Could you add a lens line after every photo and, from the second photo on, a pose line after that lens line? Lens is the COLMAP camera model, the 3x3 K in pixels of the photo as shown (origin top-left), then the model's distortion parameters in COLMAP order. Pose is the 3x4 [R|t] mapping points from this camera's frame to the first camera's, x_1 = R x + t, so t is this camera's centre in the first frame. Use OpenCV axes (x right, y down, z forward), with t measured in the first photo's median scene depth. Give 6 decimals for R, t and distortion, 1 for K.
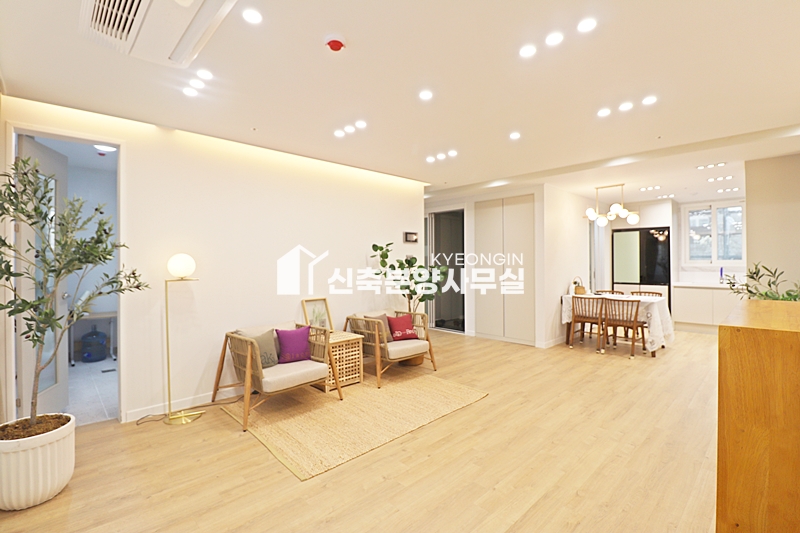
lens RADIAL K [[370.2, 0, 398.7], [0, 370.2, 261.0], [0, 0, 1]] dist [-0.002240, -0.011135]
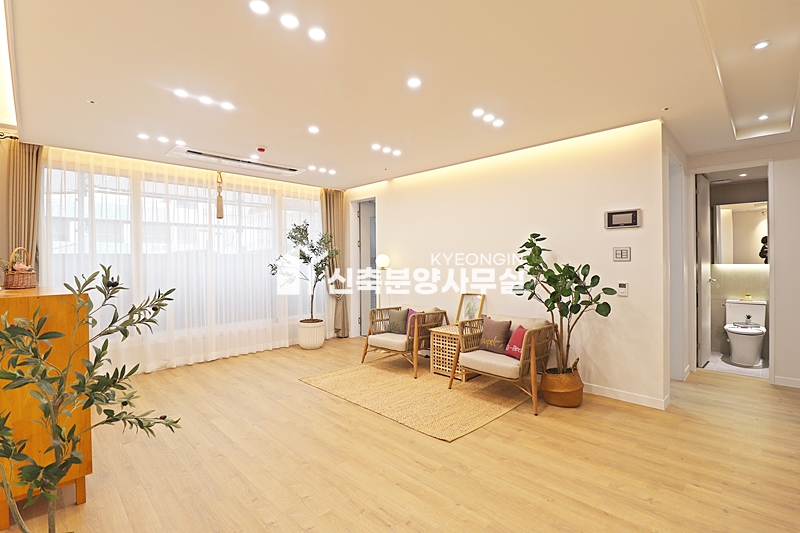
lens RADIAL K [[370.2, 0, 391.6], [0, 370.2, 260.3], [0, 0, 1]] dist [-0.002240, -0.011135]
pose [[0.009456, 0.007379, -0.999928, 0.905363], [0.007488, 0.999944, 0.007450, -0.001365], [0.999927, -0.007558, 0.009400, 0.832903]]
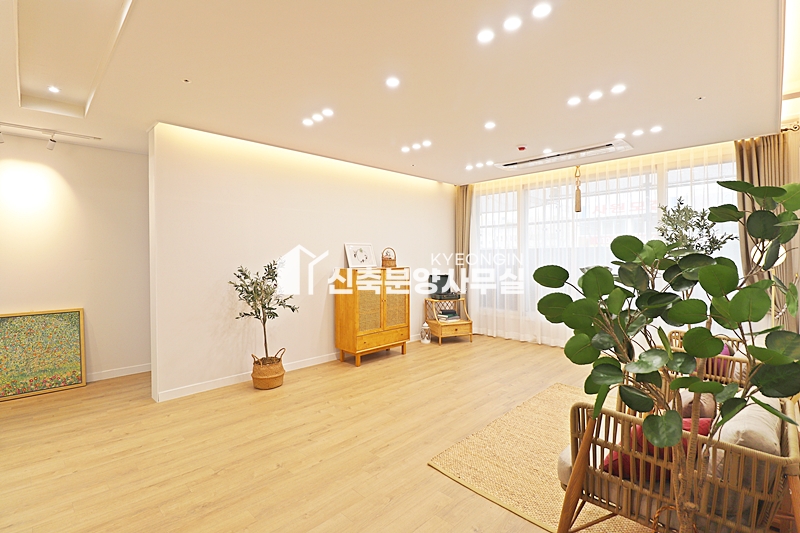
lens RADIAL K [[370.2, 0, 401.5], [0, 370.2, 263.8], [0, 0, 1]] dist [-0.002240, -0.011135]
pose [[-0.999582, 0.011505, -0.026512, 0.282483], [0.010991, 0.999750, 0.019462, 0.007656], [0.026729, 0.019162, -0.999459, 1.525468]]
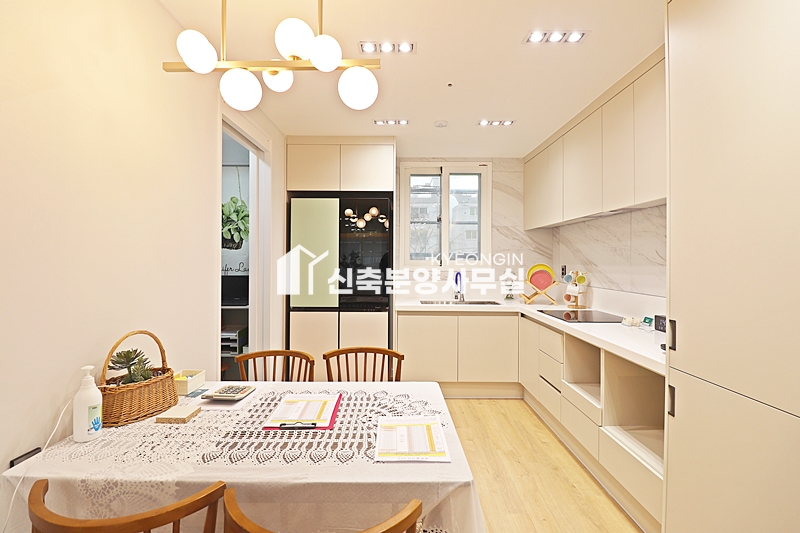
lens RADIAL K [[370.2, 0, 395.7], [0, 370.2, 261.8], [0, 0, 1]] dist [-0.002240, -0.011135]
pose [[0.698360, 0.005294, 0.715727, 0.670812], [-0.008131, 0.999967, 0.000537, 0.000392], [-0.715701, -0.006195, 0.698380, 1.139287]]
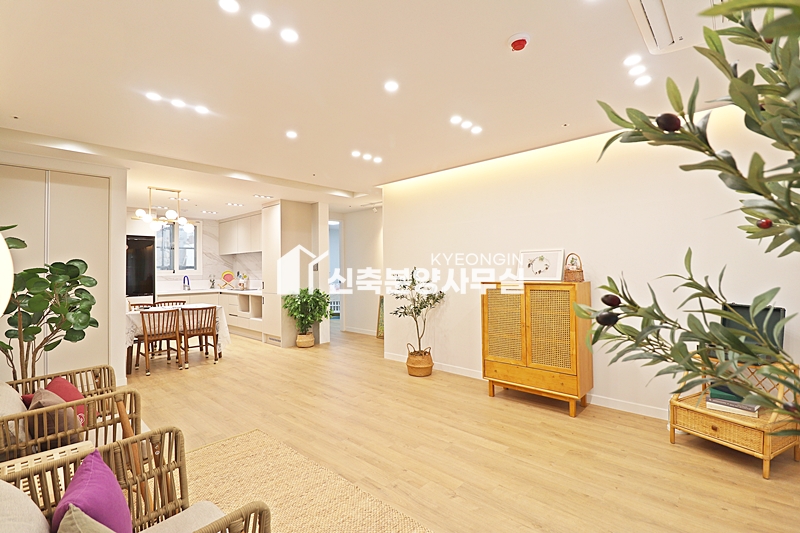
lens RADIAL K [[370.2, 0, 399.5], [0, 370.2, 259.3], [0, 0, 1]] dist [-0.002240, -0.011135]
pose [[-0.064587, 0.030472, 0.997447, -0.563975], [0.011799, 0.999487, -0.029771, 0.012421], [-0.997842, 0.009846, -0.064914, 0.693758]]
